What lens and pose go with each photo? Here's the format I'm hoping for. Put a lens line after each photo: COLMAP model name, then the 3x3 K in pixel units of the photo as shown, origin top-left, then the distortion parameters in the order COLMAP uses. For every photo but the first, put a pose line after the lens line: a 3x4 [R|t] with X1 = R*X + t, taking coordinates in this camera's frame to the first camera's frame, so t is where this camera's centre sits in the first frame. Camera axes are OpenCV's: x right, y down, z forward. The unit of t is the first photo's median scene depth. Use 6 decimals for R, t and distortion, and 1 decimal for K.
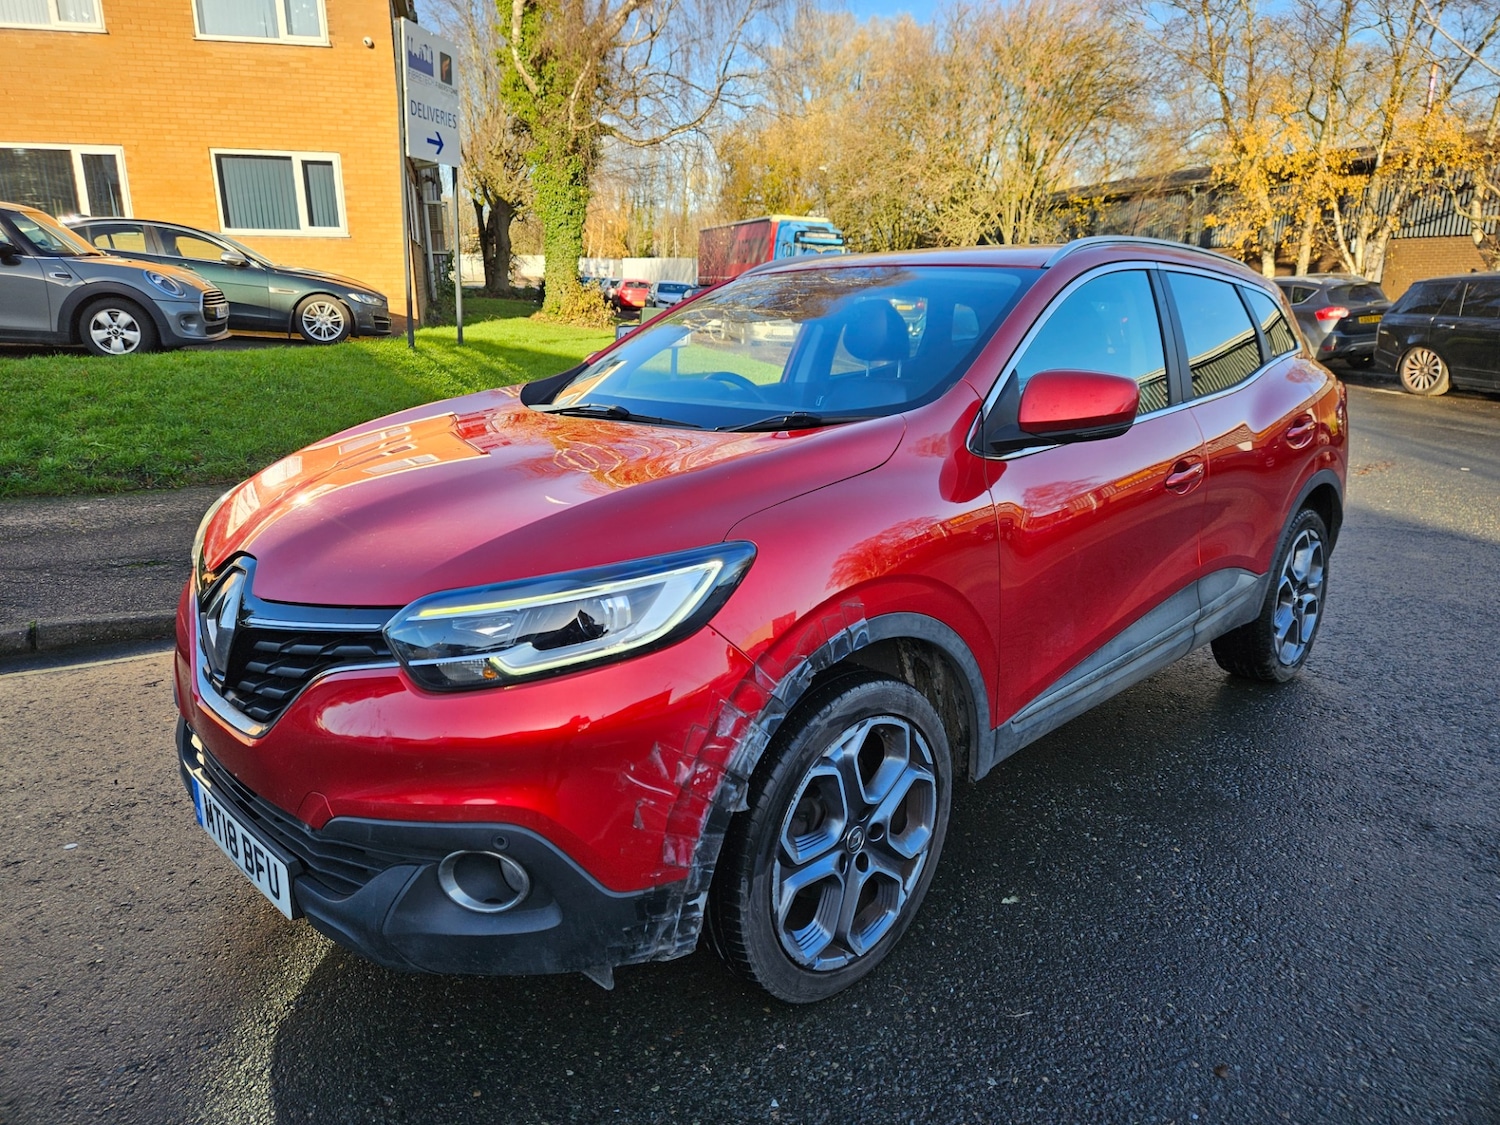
lens RADIAL K [[998.9, 0, 719.5], [0, 998.9, 568.8], [0, 0, 1]] dist [0.064536, -0.050064]
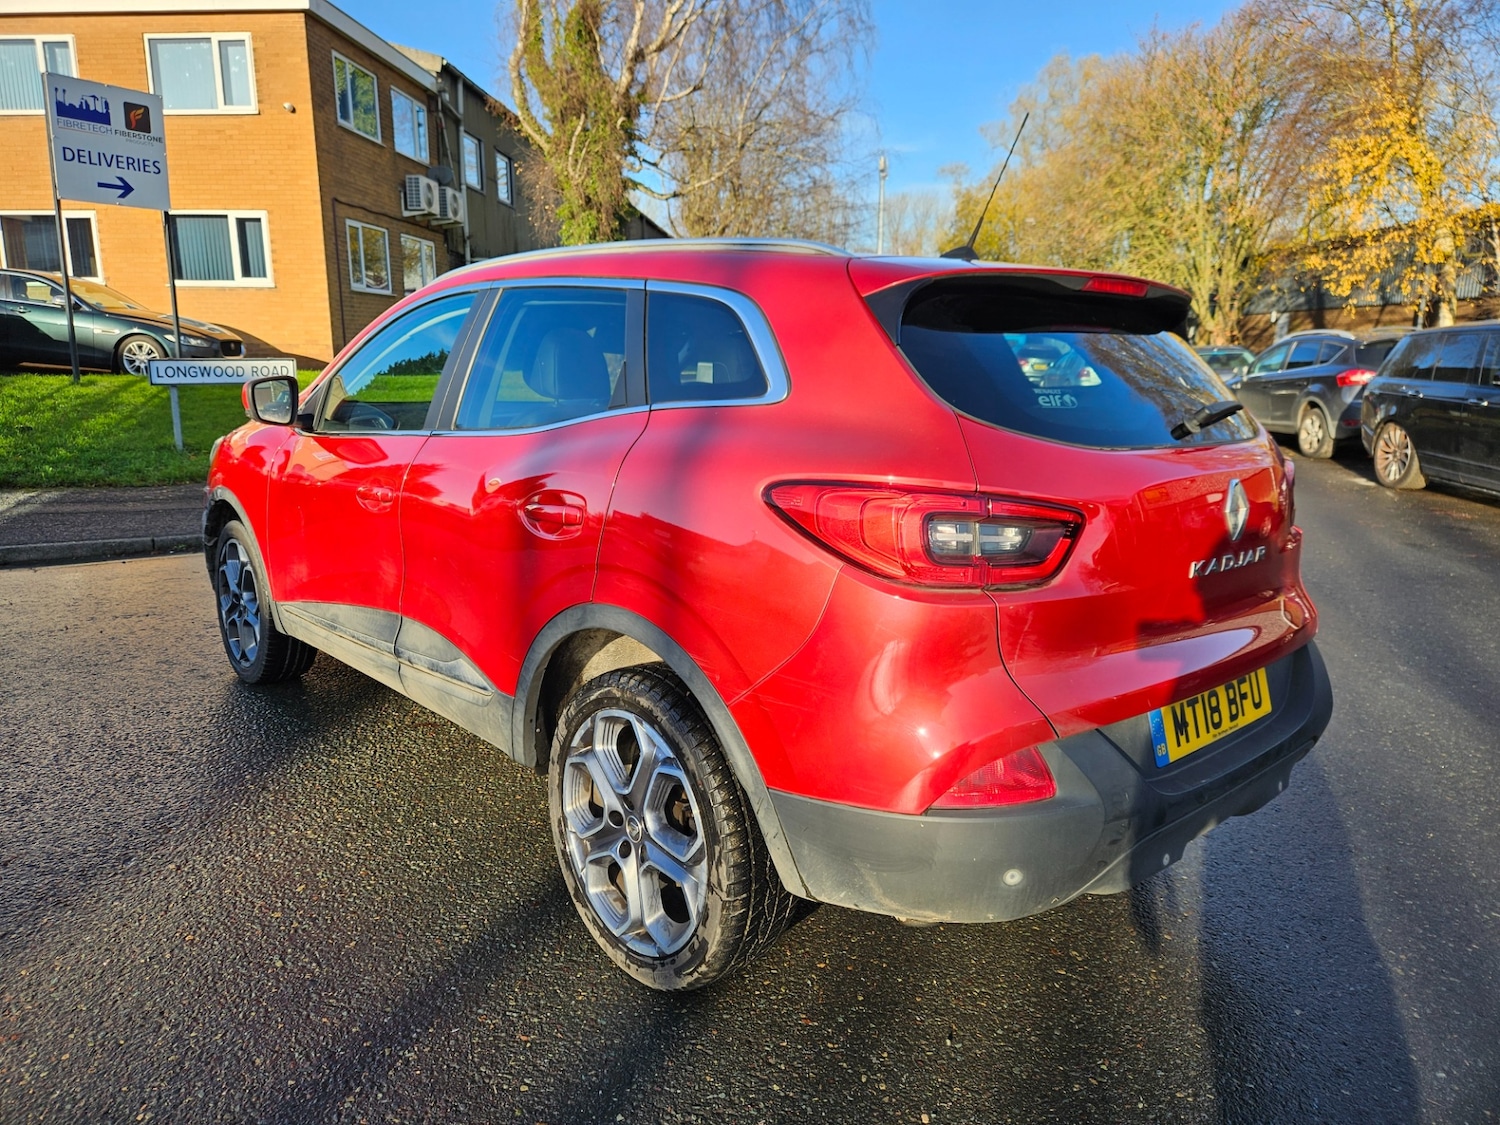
lens RADIAL K [[998.9, 0, 728.8], [0, 998.9, 580.3], [0, 0, 1]] dist [0.064536, -0.050064]
pose [[0.941760, 0.084423, -0.325517, 0.487852], [-0.100448, 0.994405, -0.032706, -0.034529], [0.320934, 0.063499, 0.944970, 0.170001]]
